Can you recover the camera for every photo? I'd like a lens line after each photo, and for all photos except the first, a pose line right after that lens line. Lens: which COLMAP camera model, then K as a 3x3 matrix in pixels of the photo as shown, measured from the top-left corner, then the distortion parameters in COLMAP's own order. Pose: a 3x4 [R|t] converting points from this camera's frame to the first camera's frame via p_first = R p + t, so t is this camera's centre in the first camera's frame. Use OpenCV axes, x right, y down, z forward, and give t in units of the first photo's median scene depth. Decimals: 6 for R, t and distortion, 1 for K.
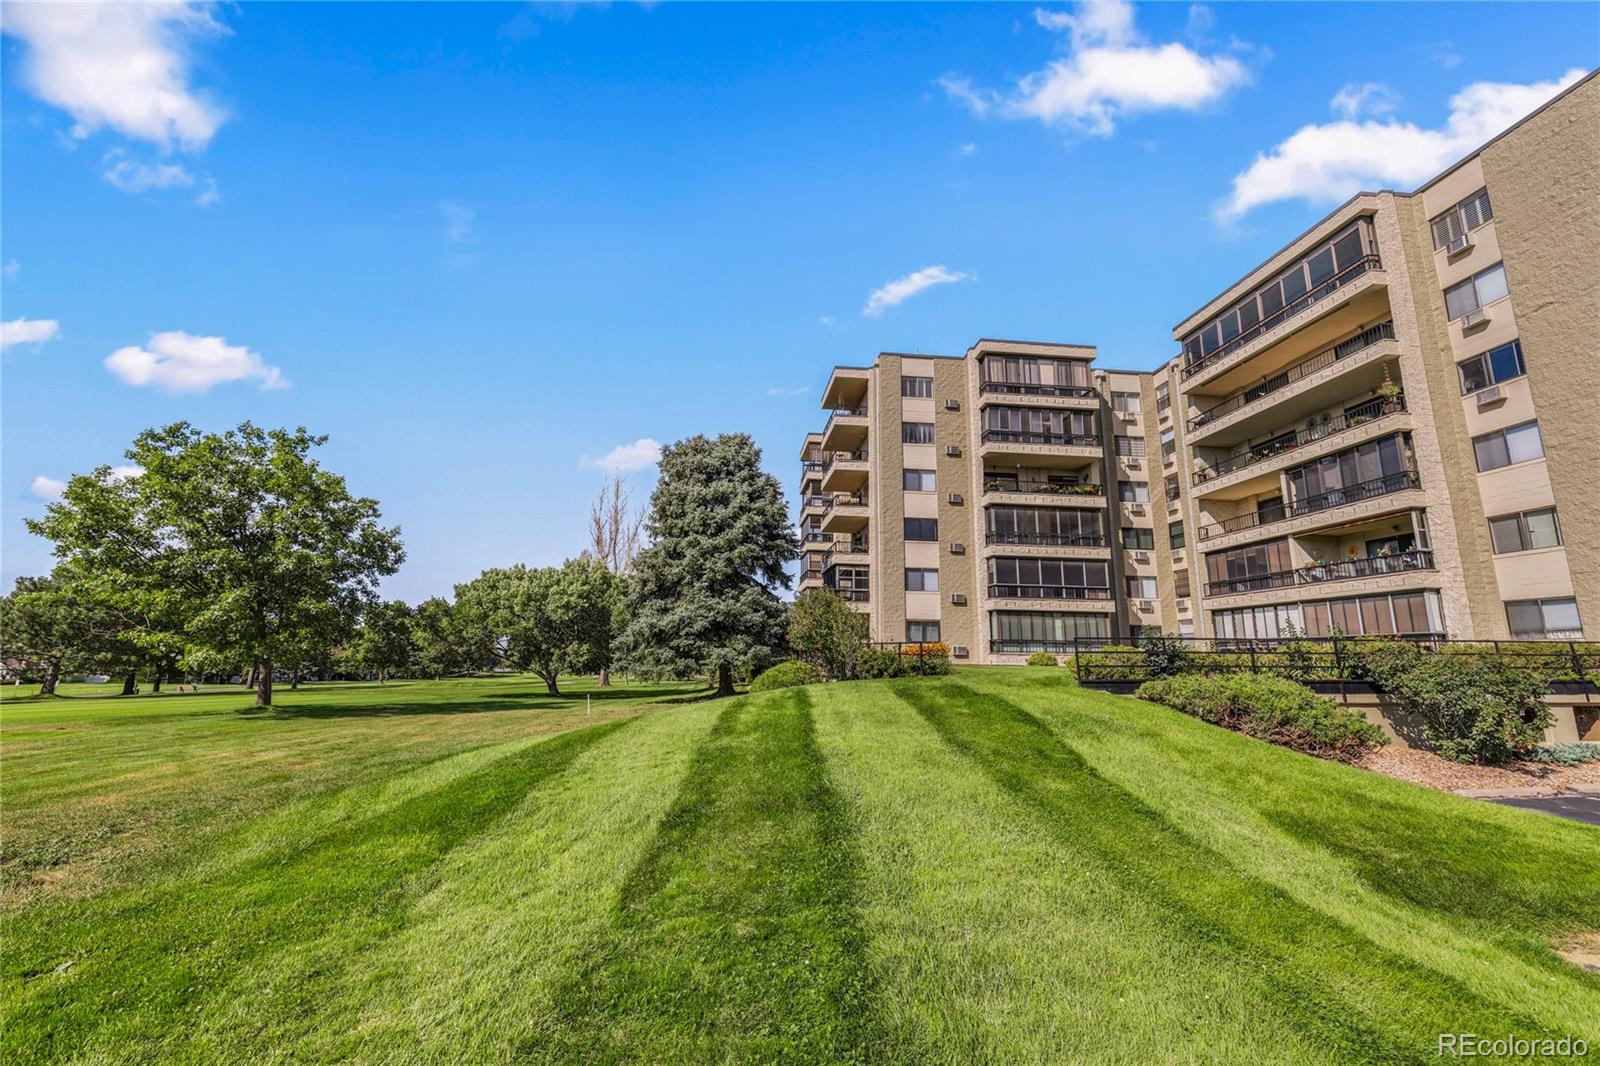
lens RADIAL K [[669.6, 0, 793.1], [0, 669.6, 533.9], [0, 0, 1]] dist [-0.003927, 0.000277]
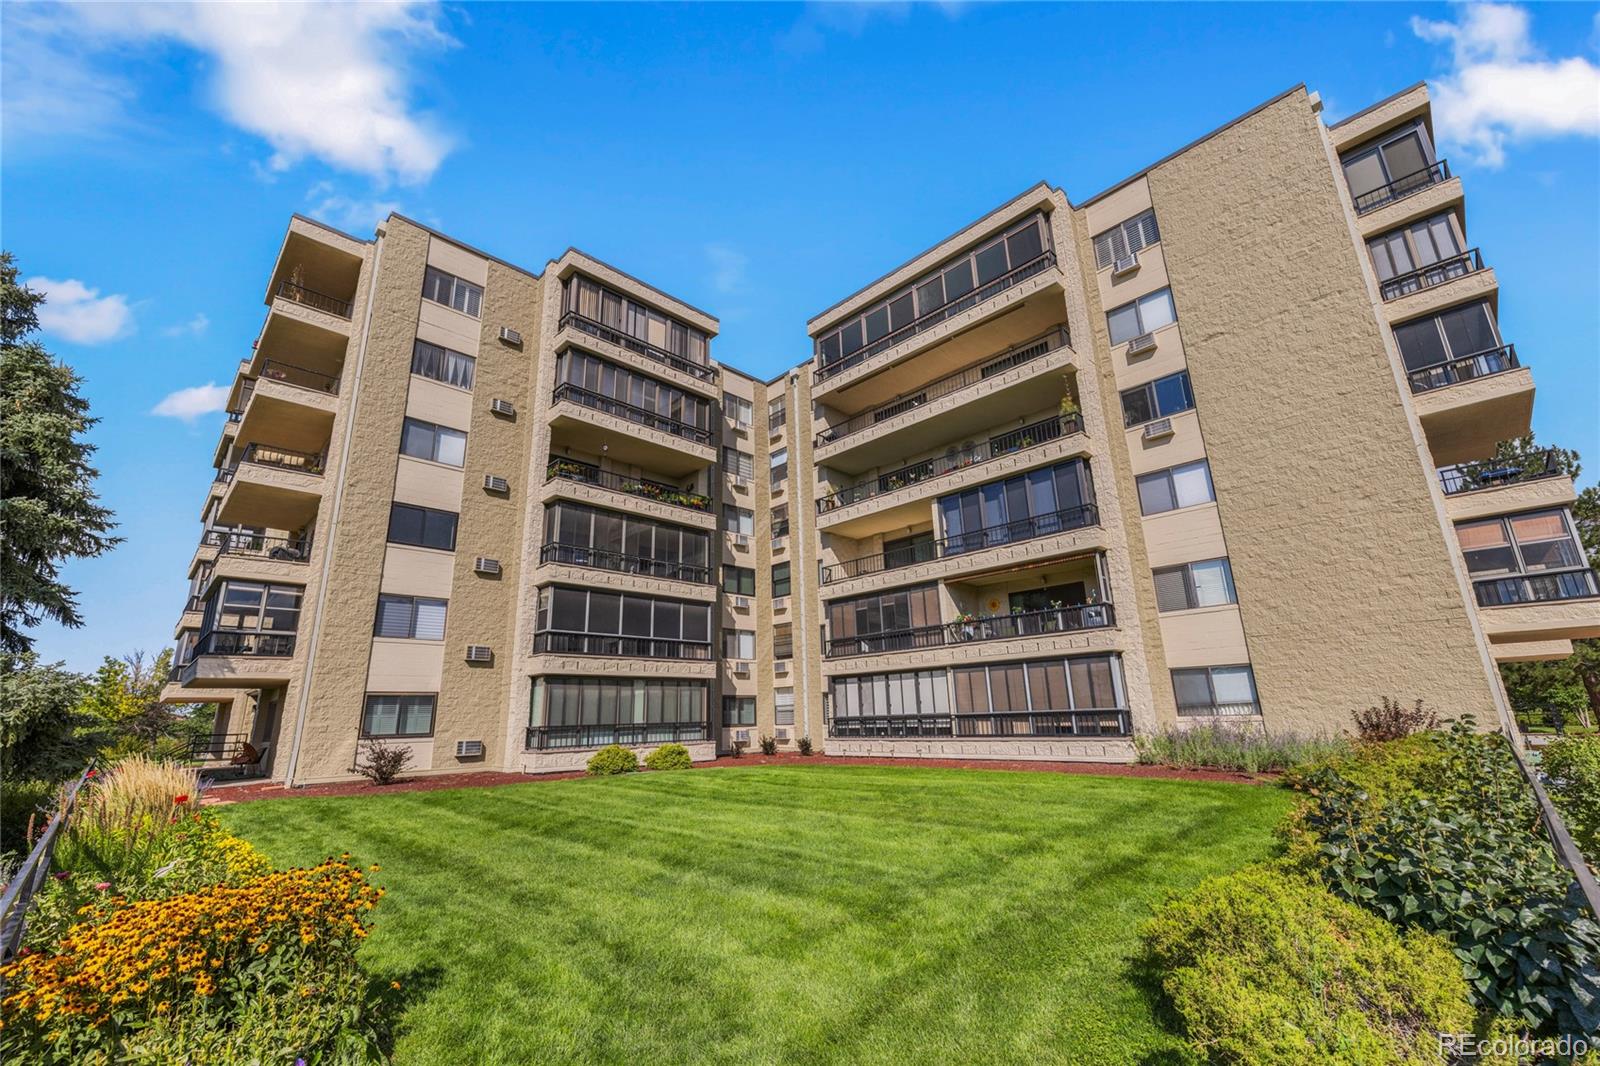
lens RADIAL K [[669.6, 0, 790.2], [0, 669.6, 525.9], [0, 0, 1]] dist [-0.003927, 0.000277]
pose [[0.789479, 0.135546, 0.598623, 0.103887], [-0.075442, 0.989345, -0.124522, 0.041027], [-0.609123, 0.053146, 0.791293, 0.395976]]
